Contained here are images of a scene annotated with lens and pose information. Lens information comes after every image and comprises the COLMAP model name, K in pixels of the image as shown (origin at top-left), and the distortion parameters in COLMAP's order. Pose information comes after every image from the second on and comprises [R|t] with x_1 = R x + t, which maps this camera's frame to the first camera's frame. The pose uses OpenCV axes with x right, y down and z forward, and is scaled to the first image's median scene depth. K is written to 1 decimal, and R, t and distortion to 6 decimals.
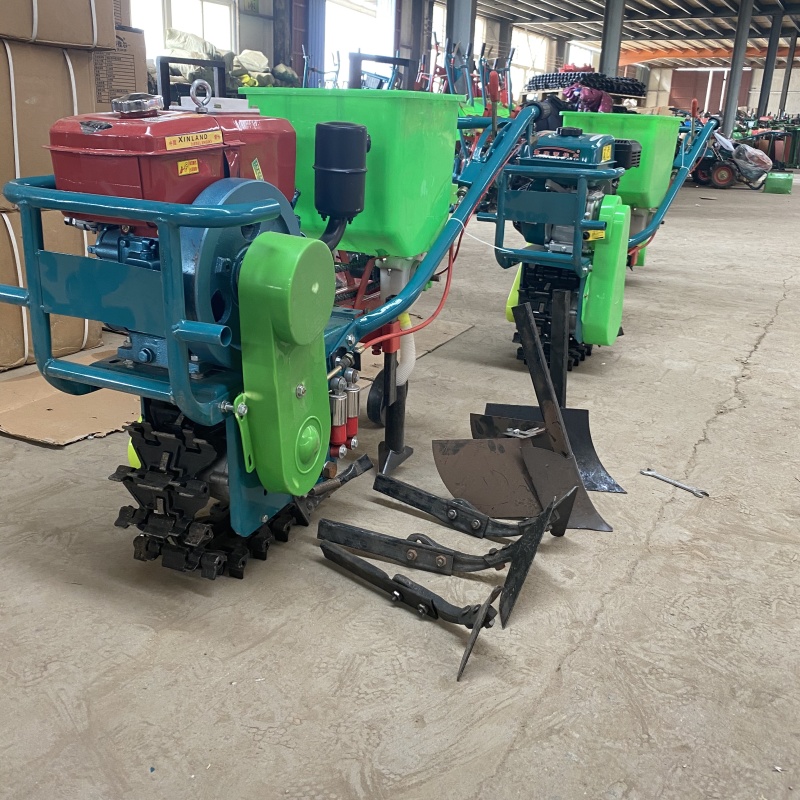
lens RADIAL K [[813.3, 0, 391.2], [0, 813.3, 398.4], [0, 0, 1]] dist [0.012244, -0.015877]
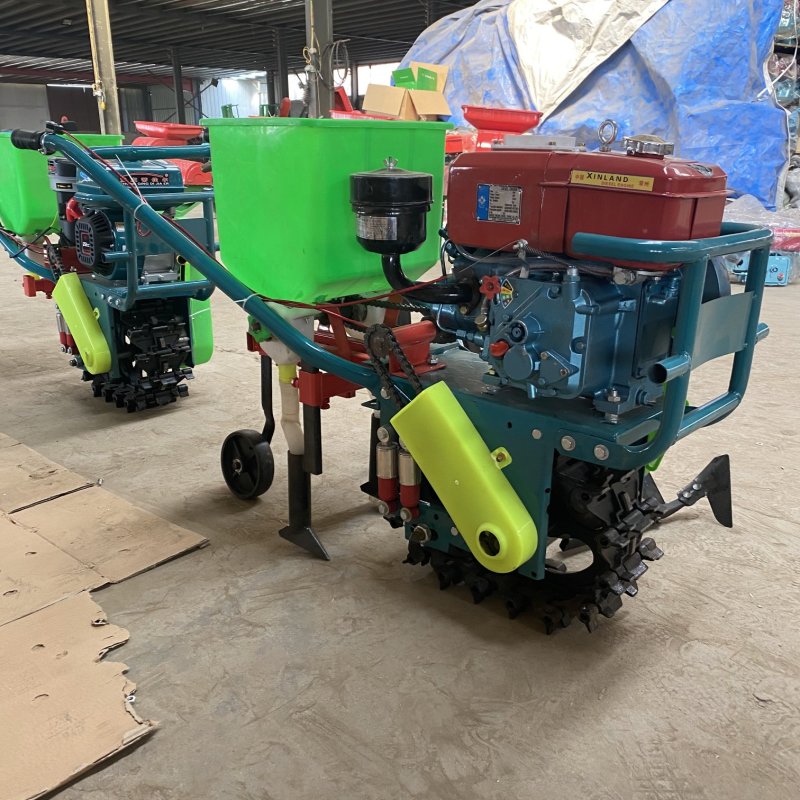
lens RADIAL K [[811.7, 0, 397.9], [0, 811.7, 401.1], [0, 0, 1]] dist [0.017933, -0.020379]
pose [[0.284687, -0.317692, 0.904447, -0.997968], [0.320508, 0.920736, 0.222529, -0.283330], [-0.903453, 0.226532, 0.363944, 0.712526]]
